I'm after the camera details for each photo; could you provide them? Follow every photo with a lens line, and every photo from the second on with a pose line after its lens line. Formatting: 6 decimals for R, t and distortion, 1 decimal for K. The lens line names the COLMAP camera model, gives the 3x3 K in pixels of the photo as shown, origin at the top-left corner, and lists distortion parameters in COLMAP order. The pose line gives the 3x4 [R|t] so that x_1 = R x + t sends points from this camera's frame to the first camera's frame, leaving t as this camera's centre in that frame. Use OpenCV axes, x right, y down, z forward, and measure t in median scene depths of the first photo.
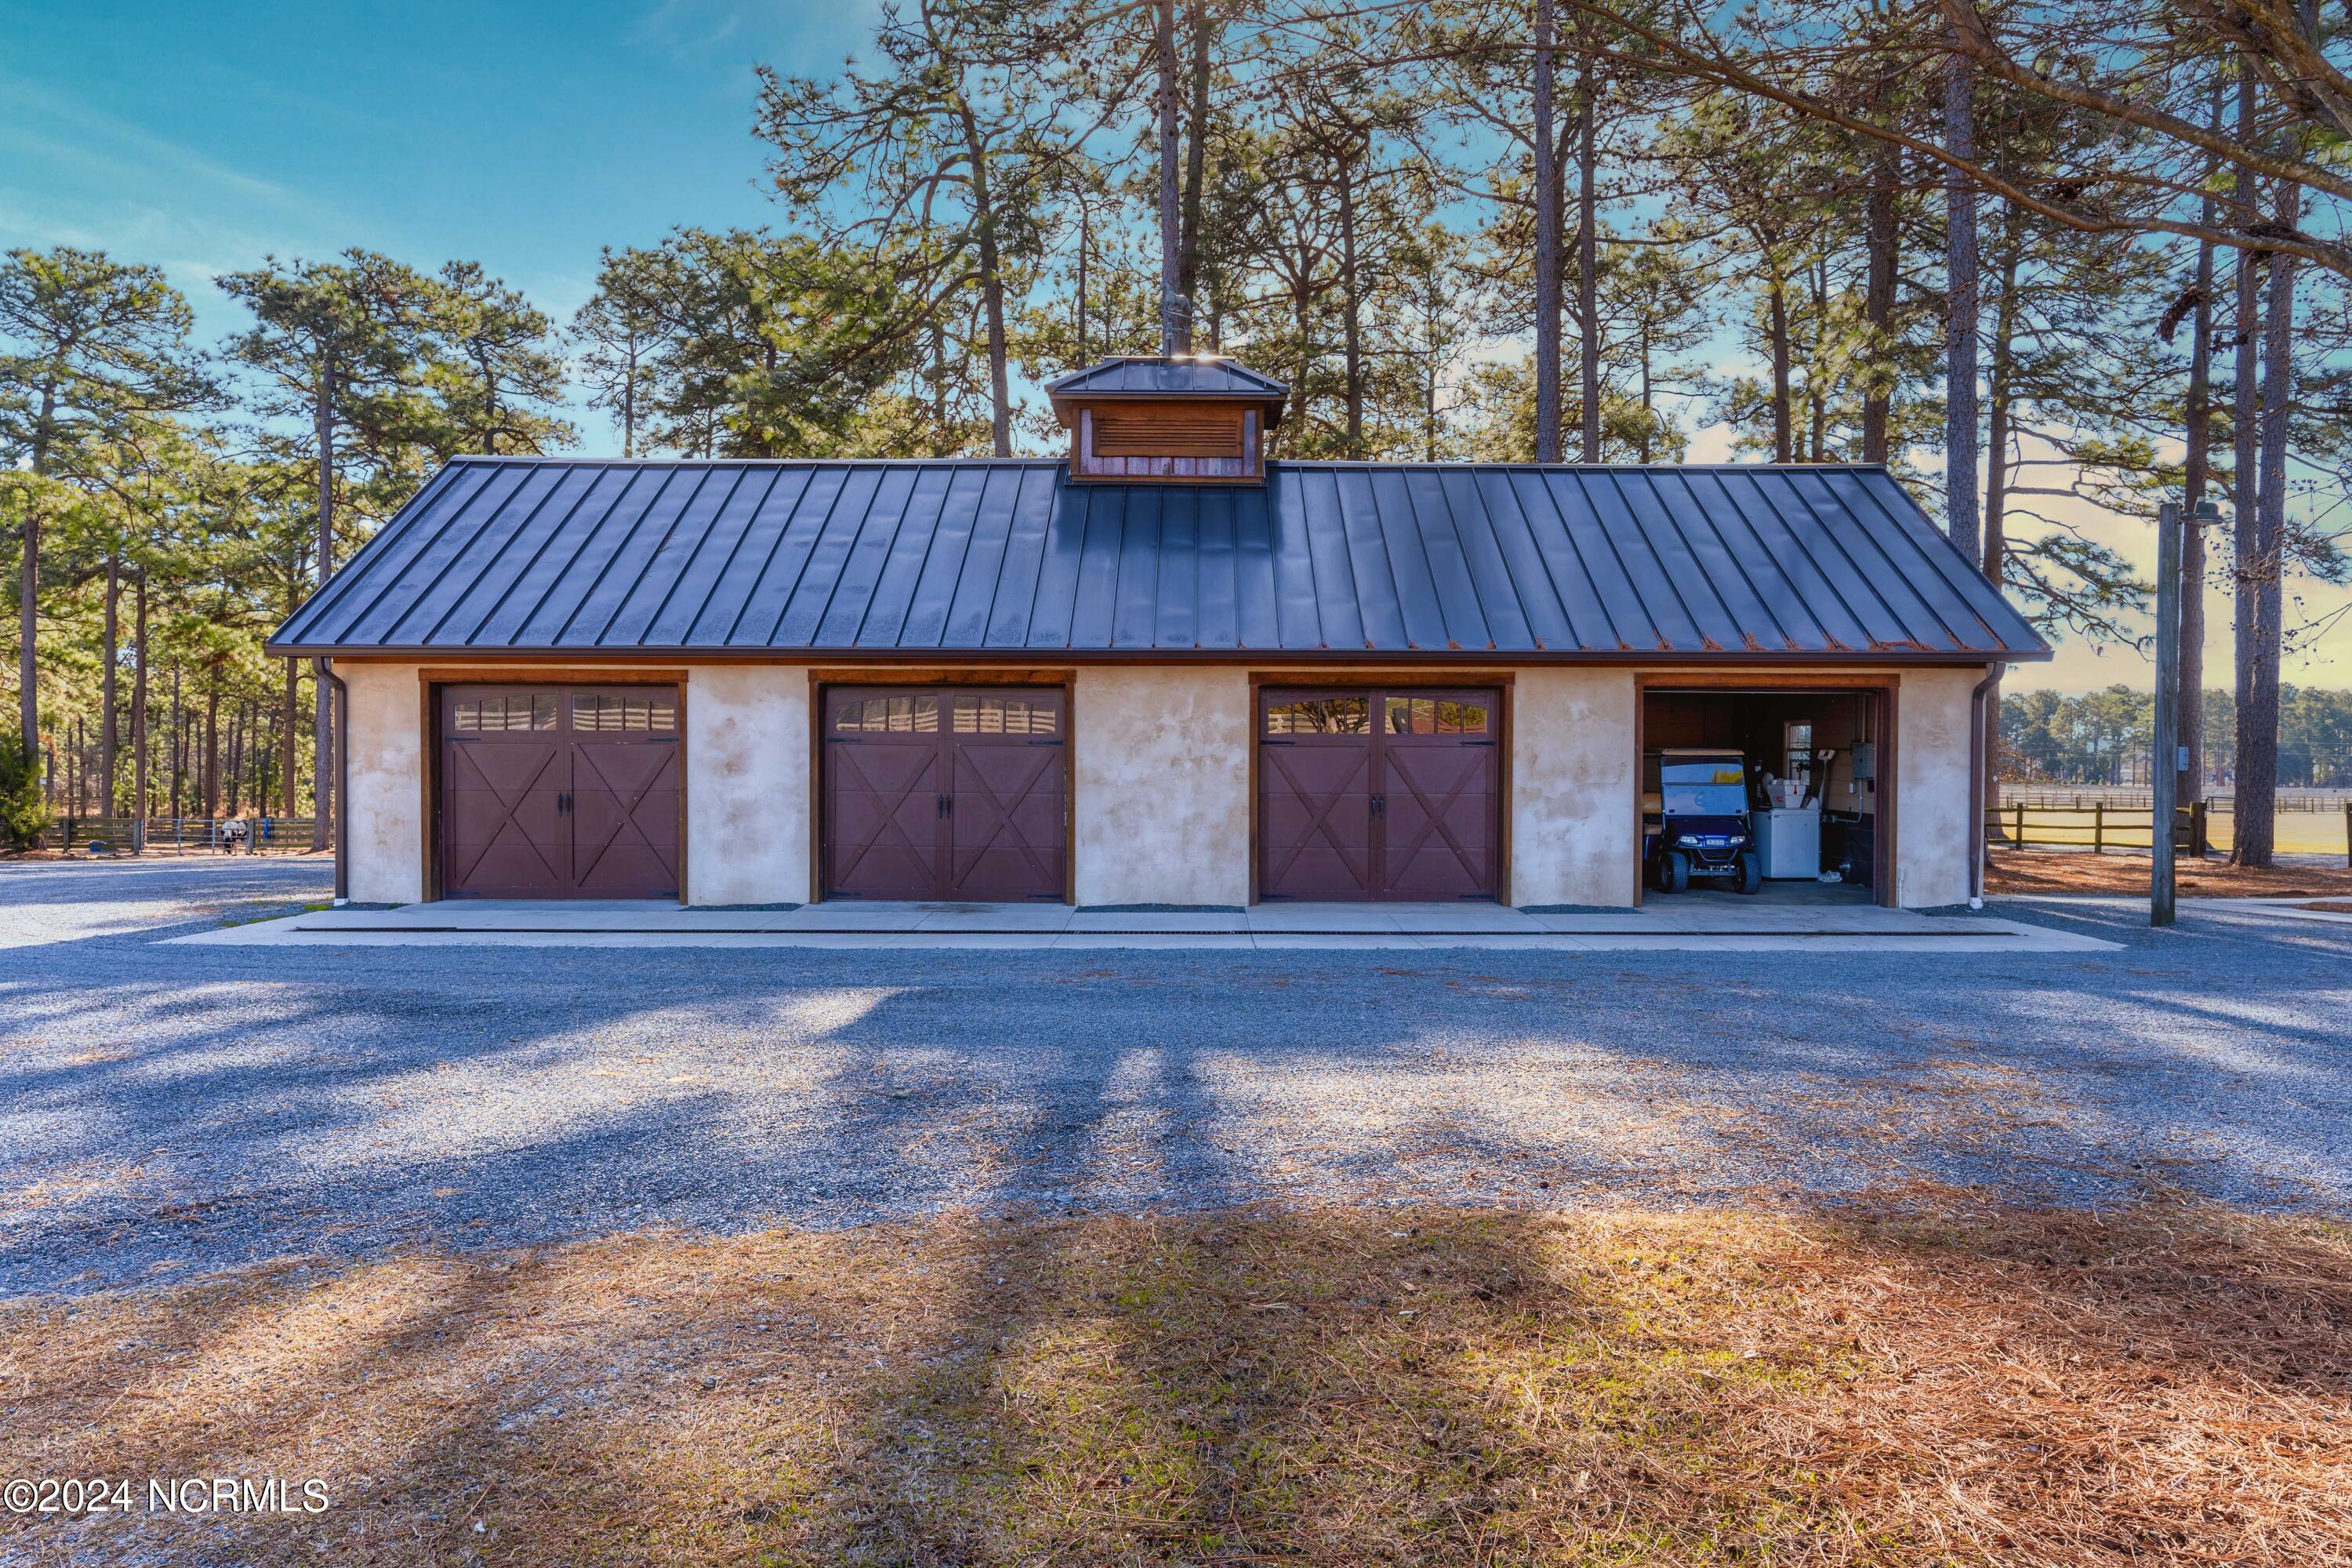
lens RADIAL K [[1567.0, 0, 1188.5], [0, 1567.0, 777.3], [0, 0, 1]] dist [-0.002613, -0.000214]
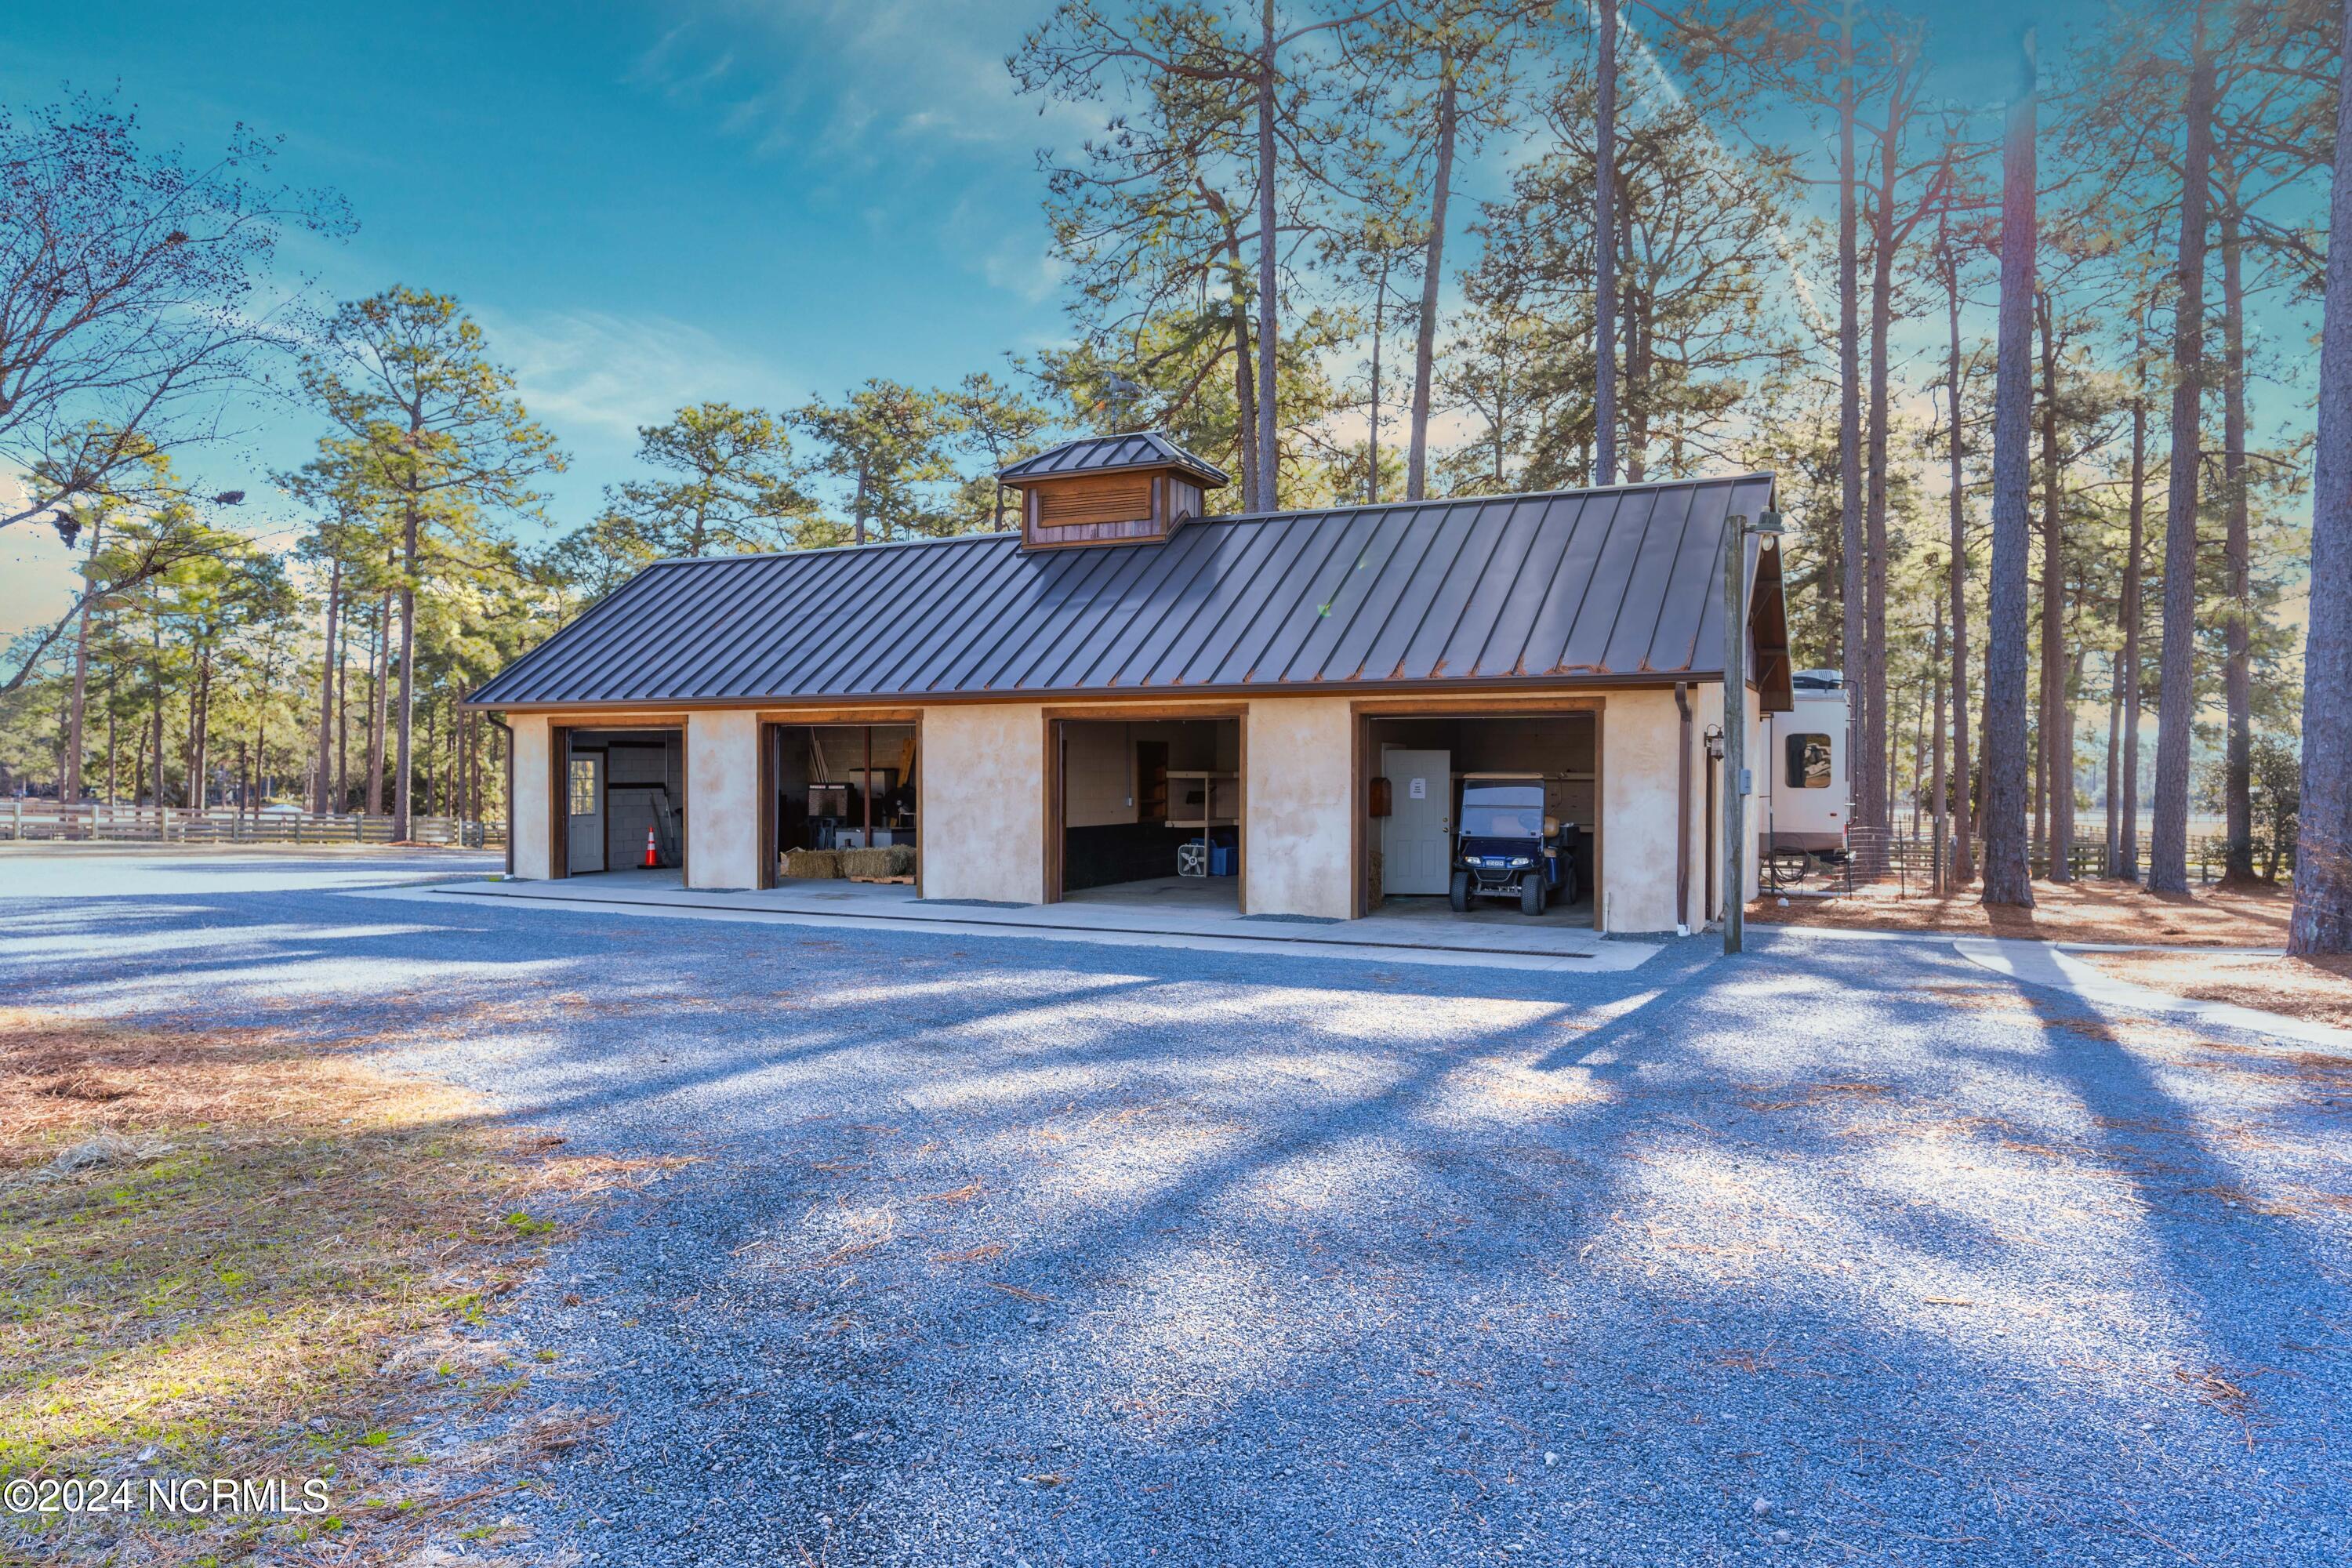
lens RADIAL K [[1567.0, 0, 1193.0], [0, 1567.0, 799.6], [0, 0, 1]] dist [-0.002613, -0.000214]
pose [[0.888969, 0.007102, -0.457912, 0.588734], [-0.008923, 0.999959, -0.001813, 0.003072], [0.457881, 0.005697, 0.888995, -0.005208]]
